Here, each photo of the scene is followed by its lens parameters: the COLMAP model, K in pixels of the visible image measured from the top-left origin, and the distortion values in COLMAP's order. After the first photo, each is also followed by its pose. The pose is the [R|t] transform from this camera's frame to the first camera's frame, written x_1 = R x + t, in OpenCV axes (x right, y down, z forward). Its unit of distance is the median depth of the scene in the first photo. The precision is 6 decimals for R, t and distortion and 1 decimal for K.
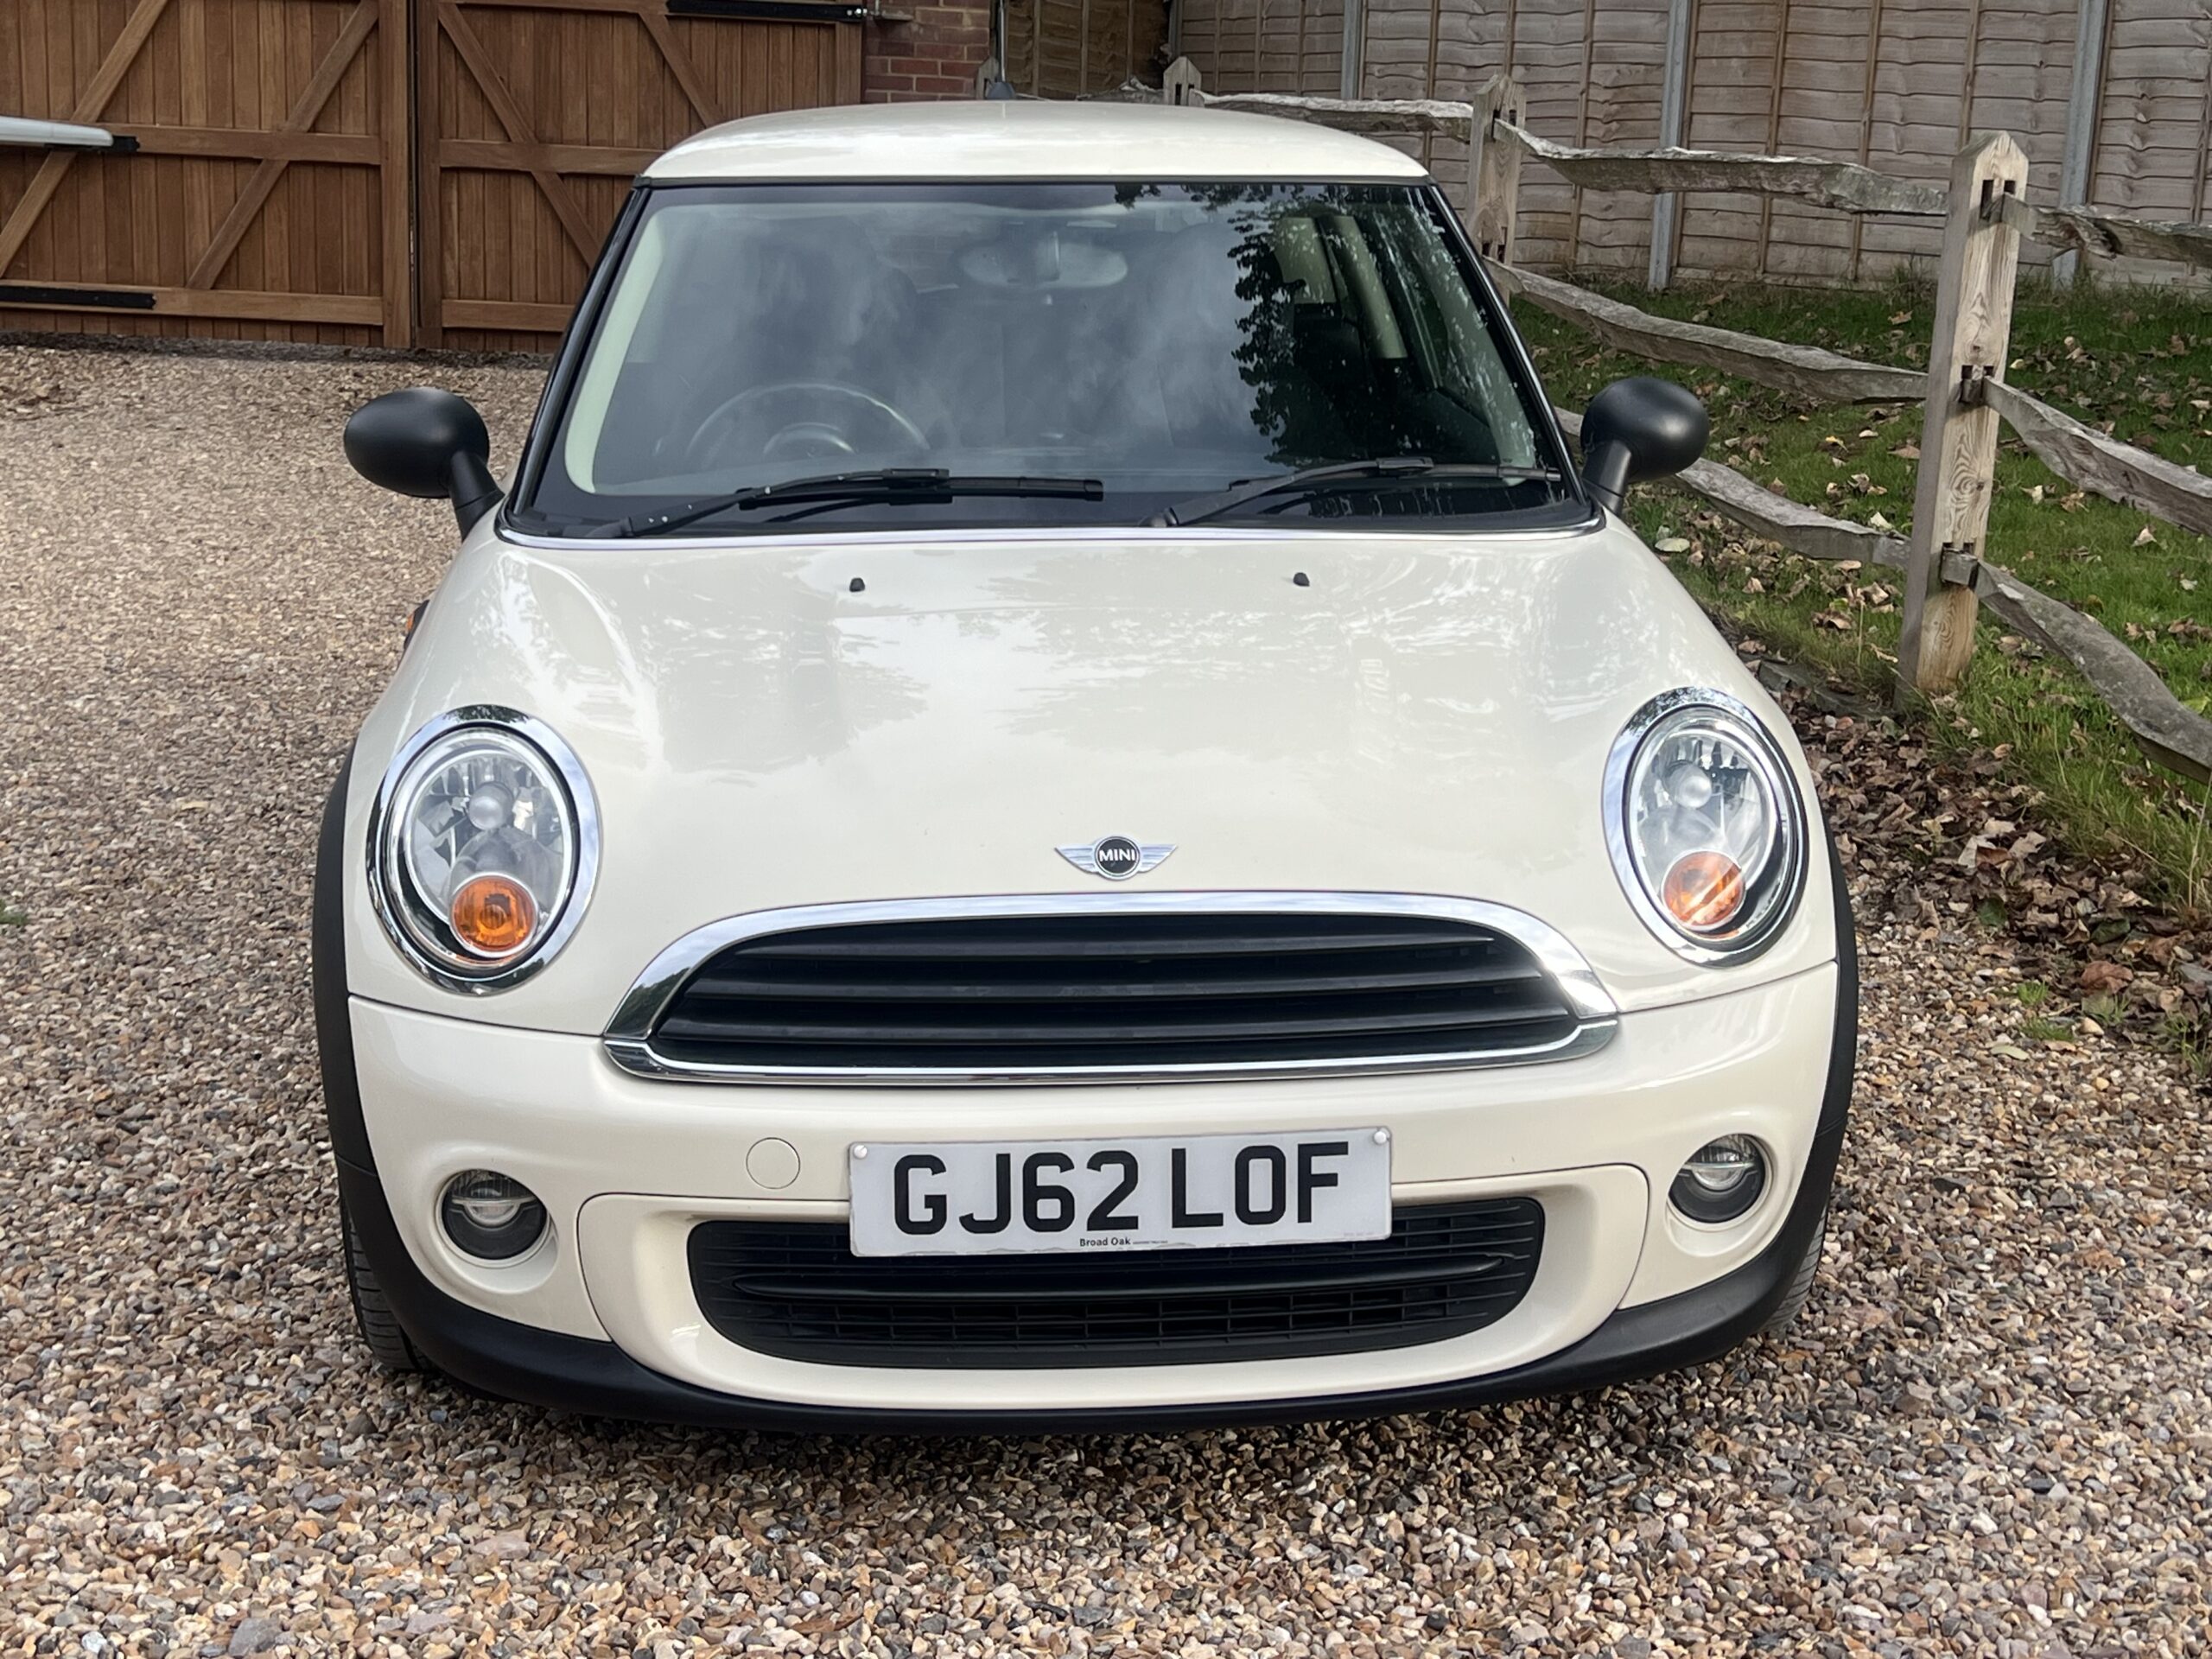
lens RADIAL K [[3151.5, 0, 1150.0], [0, 3151.5, 829.4], [0, 0, 1]] dist [0.093552, -0.077348]
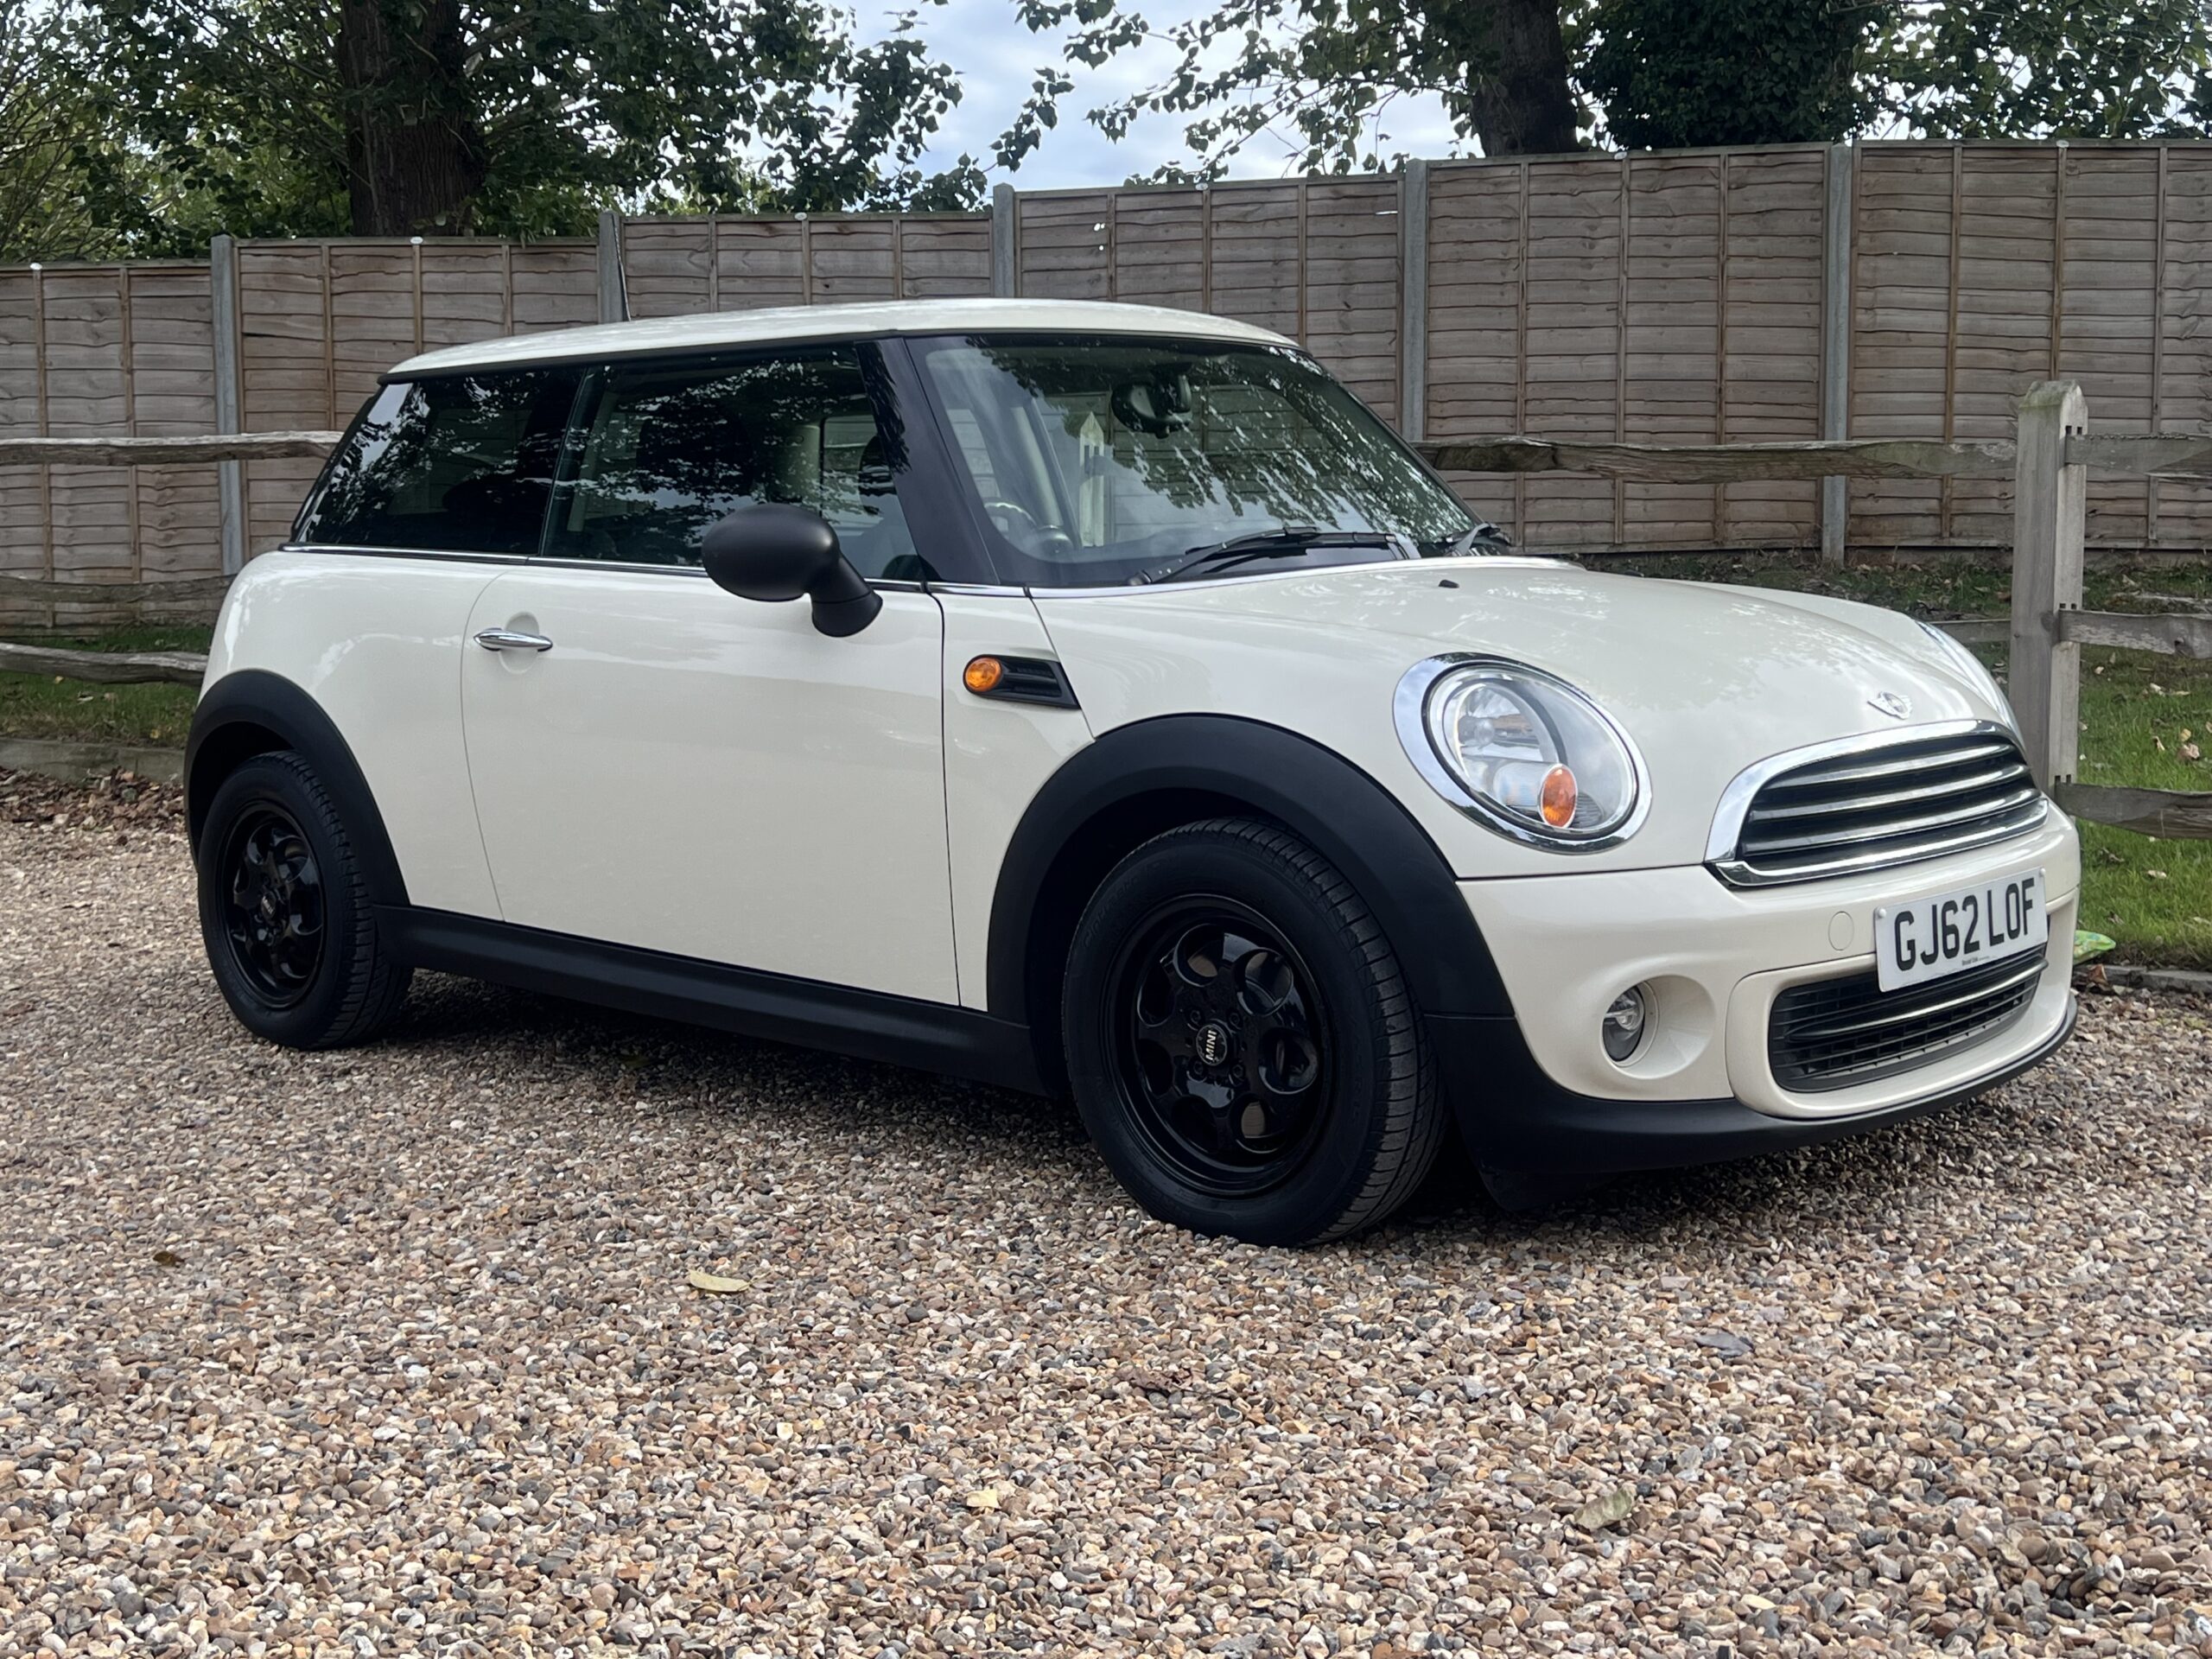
lens RADIAL K [[2595.8, 0, 1122.4], [0, 2595.8, 837.1], [0, 0, 1]] dist [0.142608, -0.359559]
pose [[0.736005, -0.094826, 0.670302, -0.684754], [0.177378, 0.982562, -0.055764, 0.045902], [-0.653326, 0.159939, 0.739990, 0.224214]]
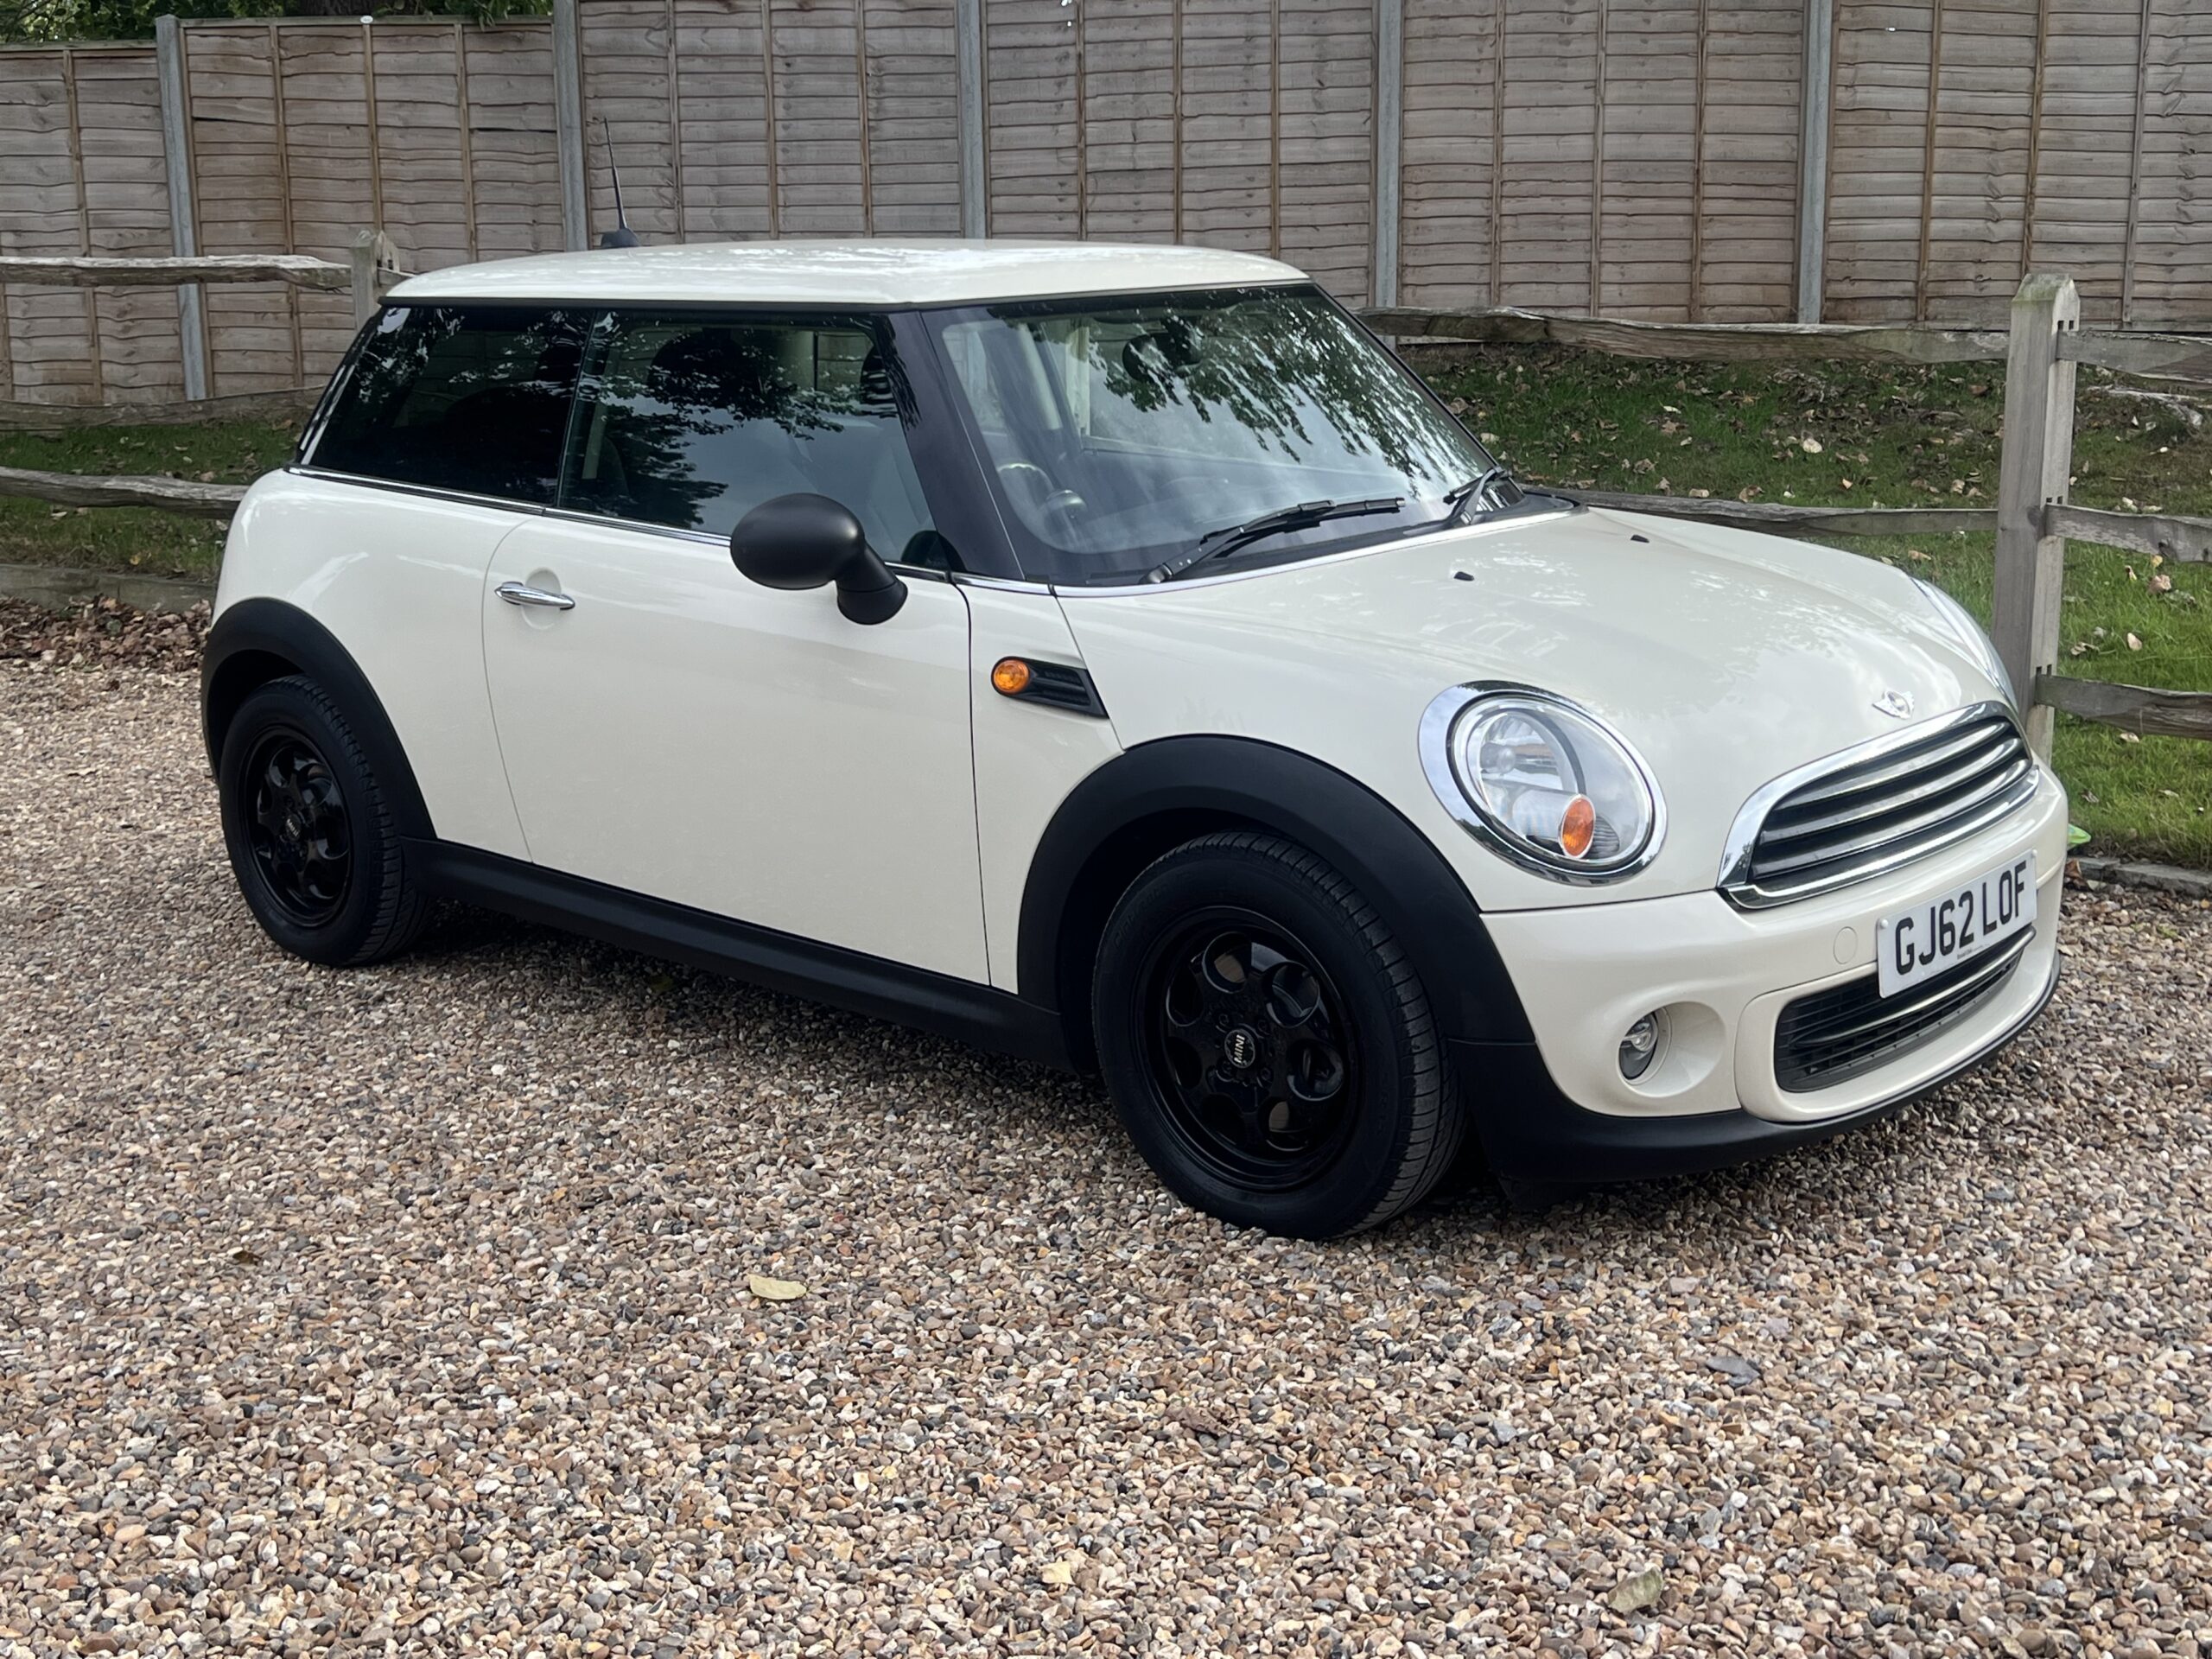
lens RADIAL K [[2595.8, 0, 1106.0], [0, 2595.8, 829.5], [0, 0, 1]] dist [0.139804, -0.348886]
pose [[0.726351, -0.177025, 0.664135, -0.706161], [0.186762, 0.980741, 0.057159, -0.046762], [-0.661463, 0.082518, 0.745424, 0.209635]]
